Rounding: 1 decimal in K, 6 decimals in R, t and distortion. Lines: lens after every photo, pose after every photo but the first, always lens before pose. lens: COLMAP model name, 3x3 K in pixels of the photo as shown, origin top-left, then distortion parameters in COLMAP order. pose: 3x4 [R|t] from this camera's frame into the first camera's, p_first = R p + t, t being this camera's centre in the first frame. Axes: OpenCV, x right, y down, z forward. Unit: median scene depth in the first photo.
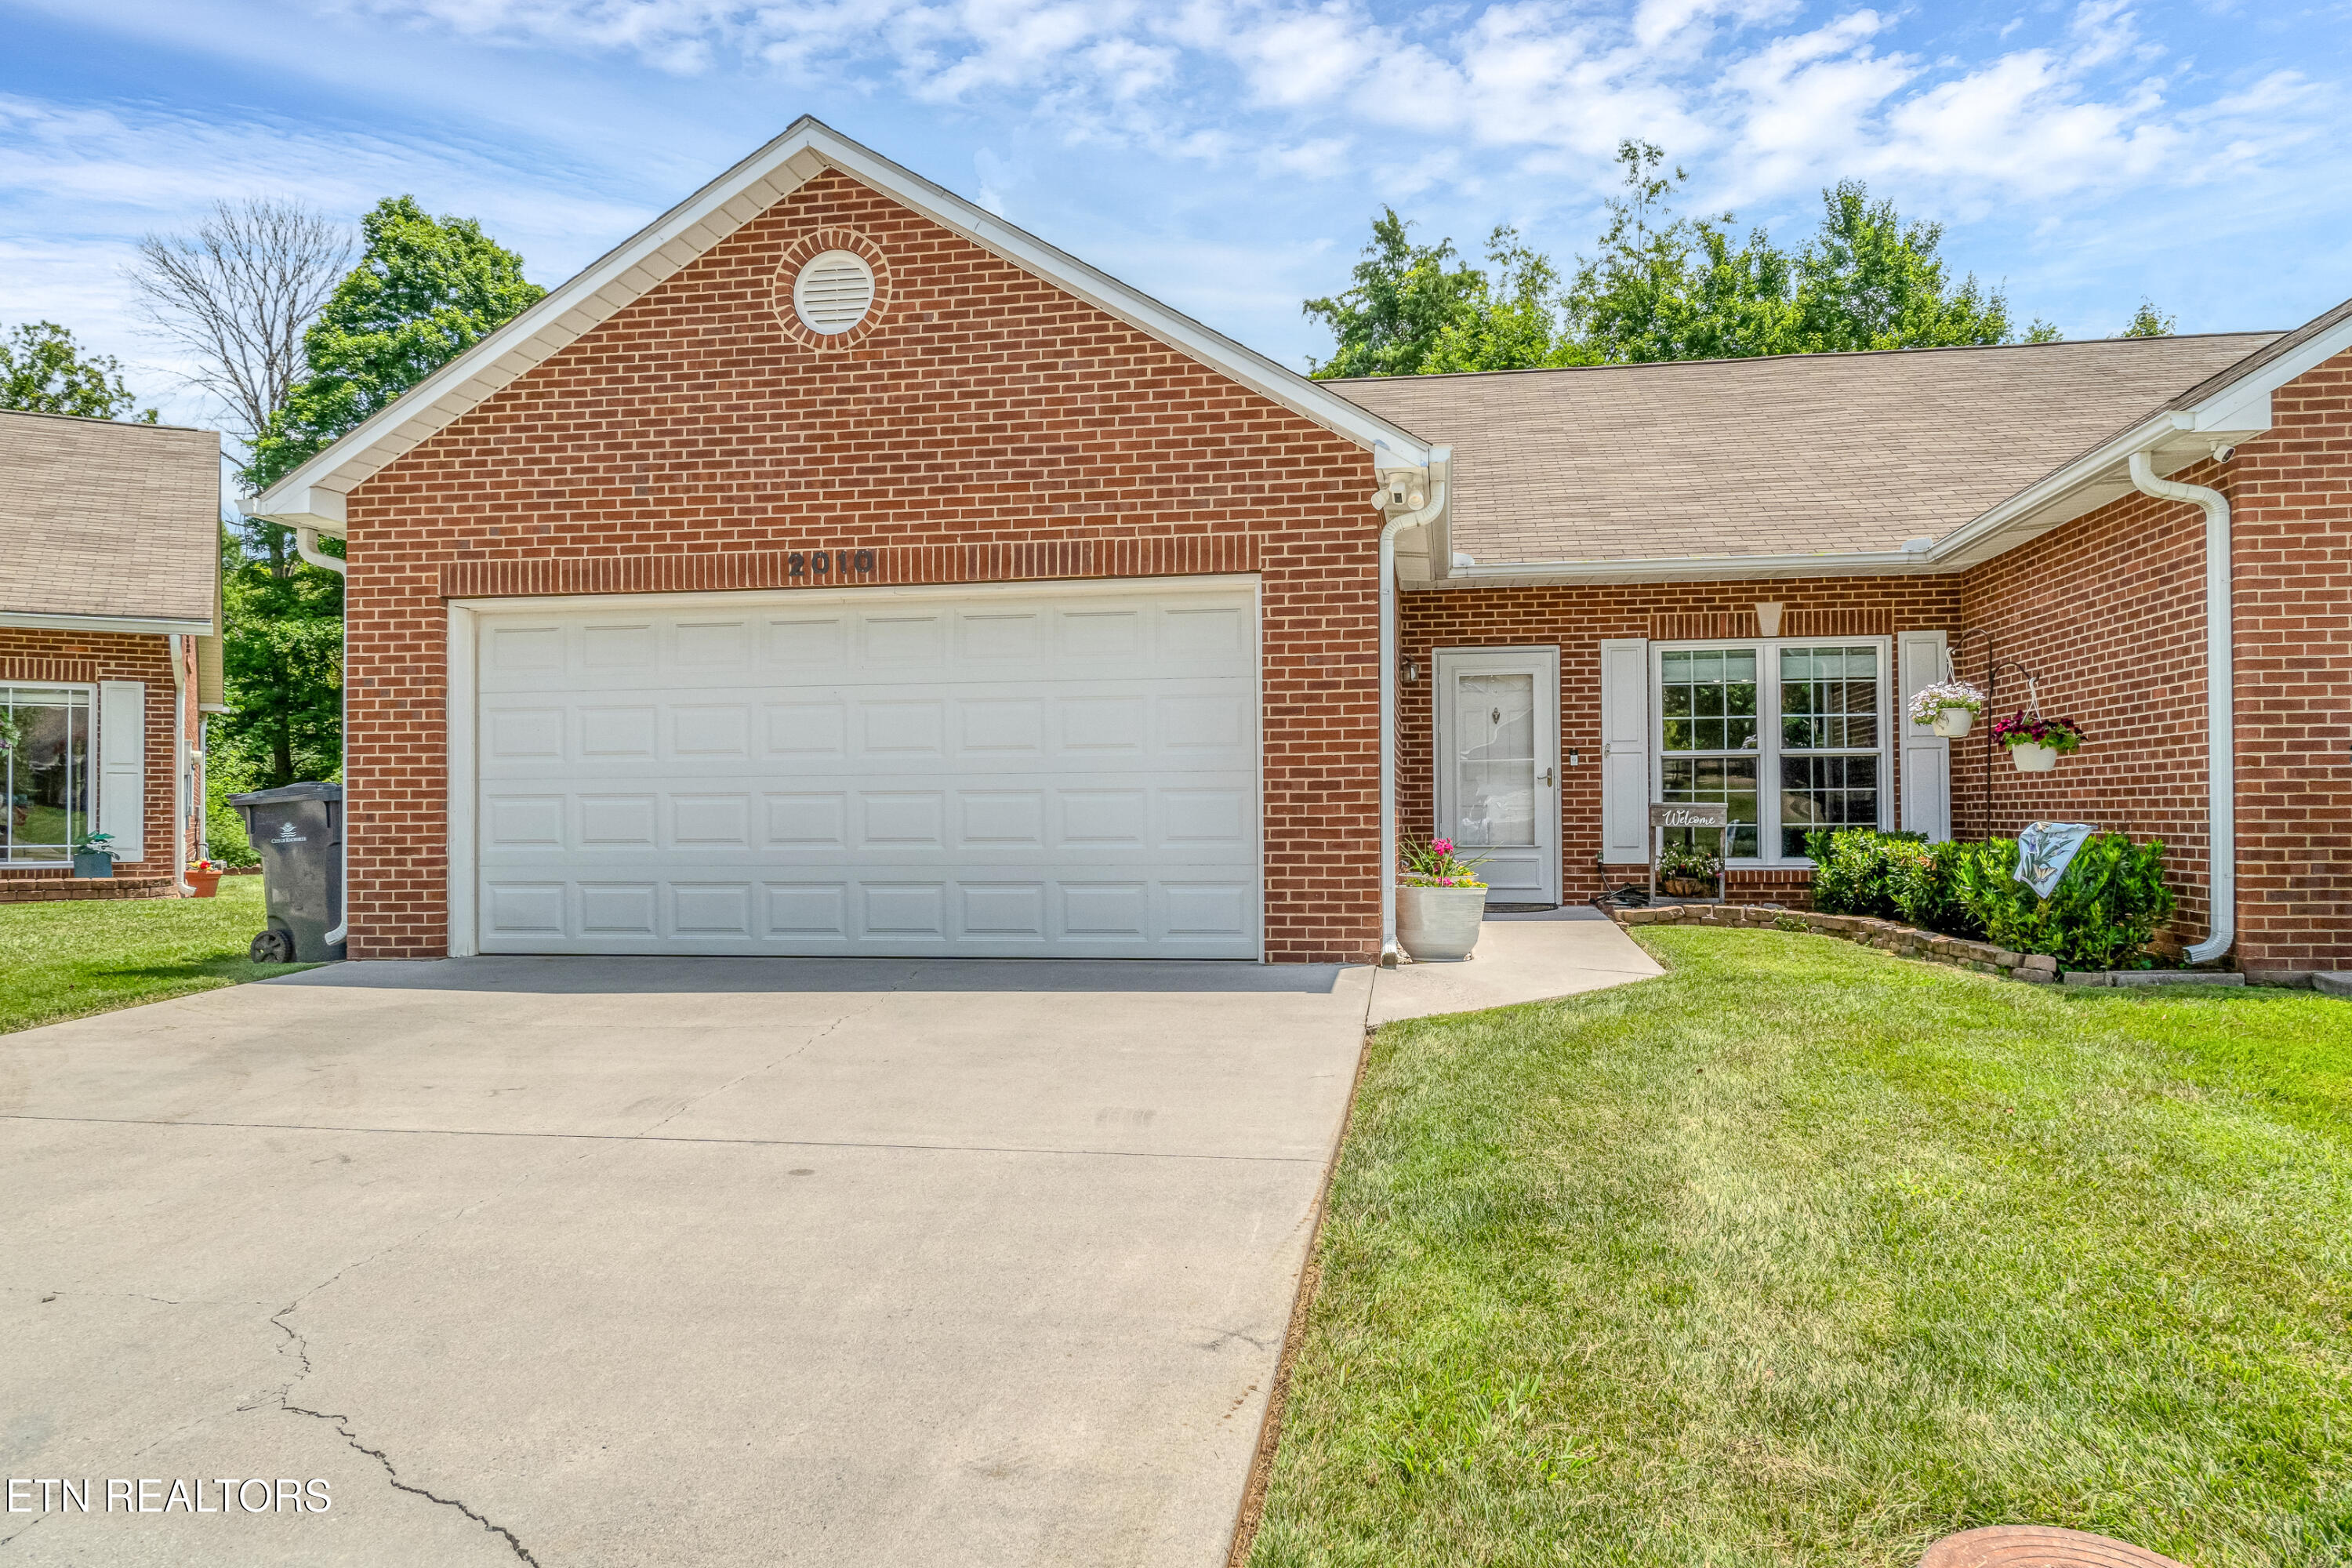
lens RADIAL K [[1607.2, 0, 1171.2], [0, 1607.2, 793.2], [0, 0, 1]] dist [0.000396, -0.000048]
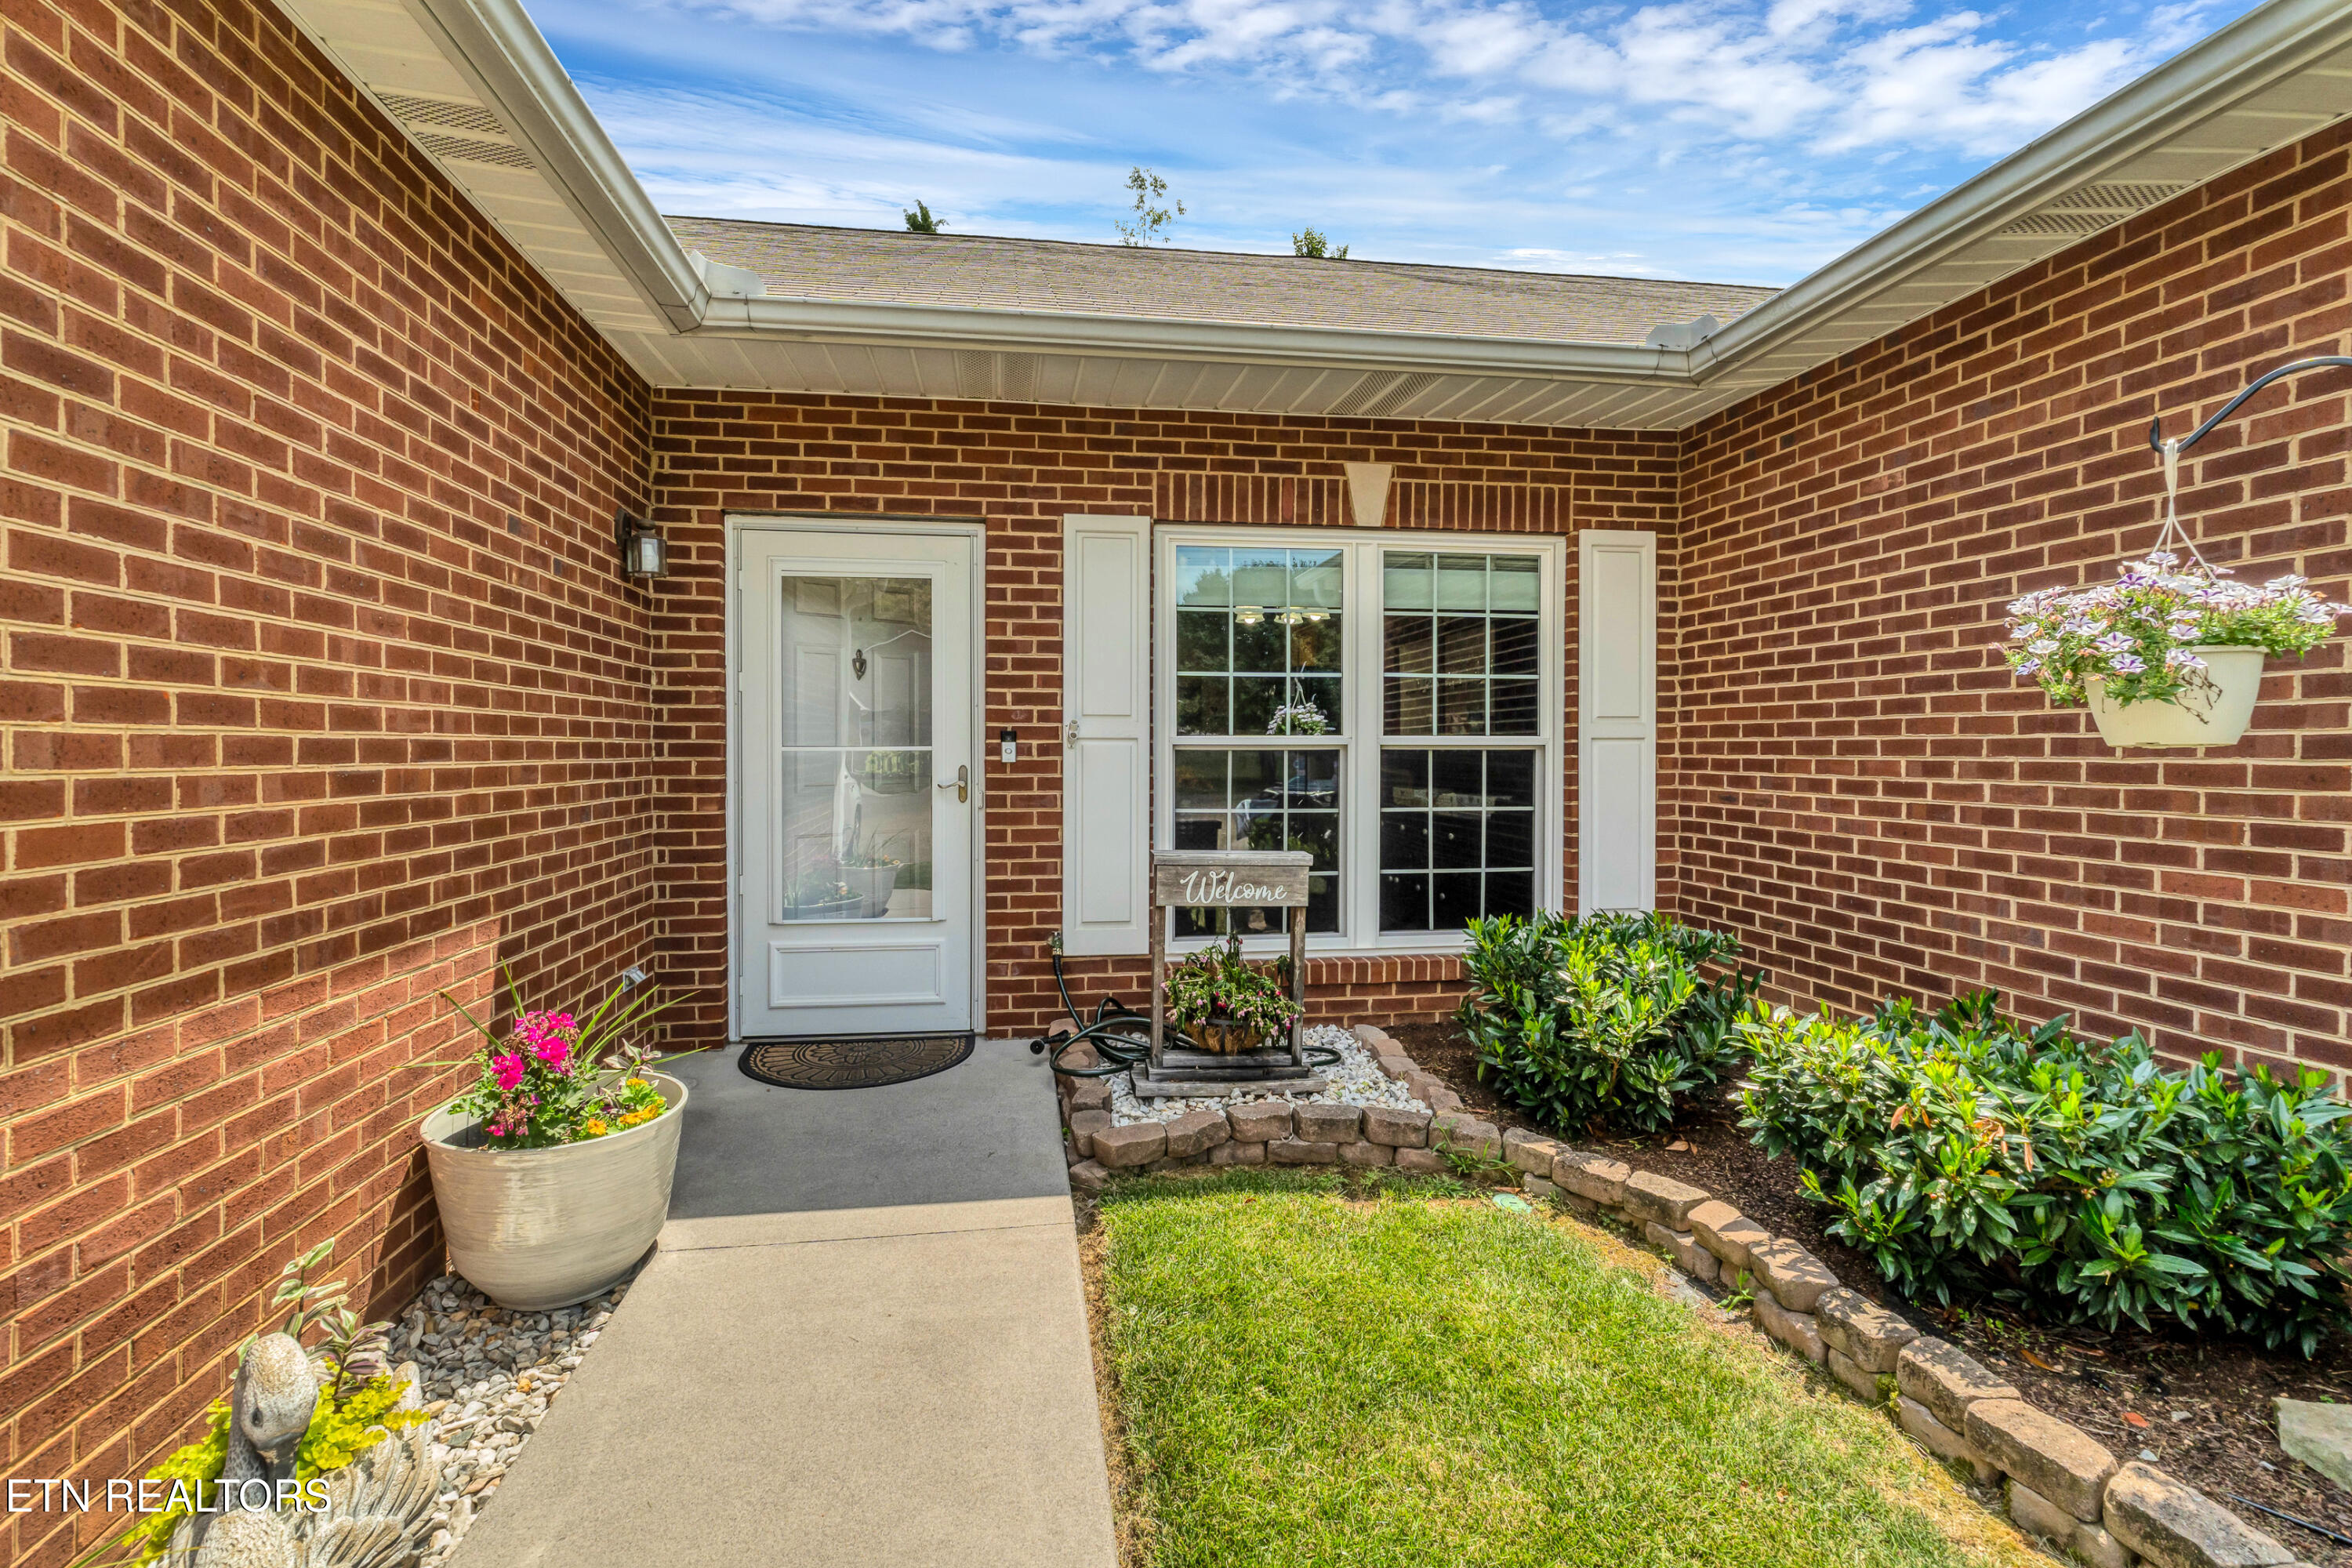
lens RADIAL K [[1148.2, 0, 1177.3], [0, 1148.2, 775.2], [0, 0, 1]] dist [-0.000507, 0.000014]
pose [[0.950519, 0.001415, 0.310663, 0.189648], [-0.011795, 0.999433, 0.031535, -0.025314], [-0.310443, -0.033639, 0.949997, 0.643821]]
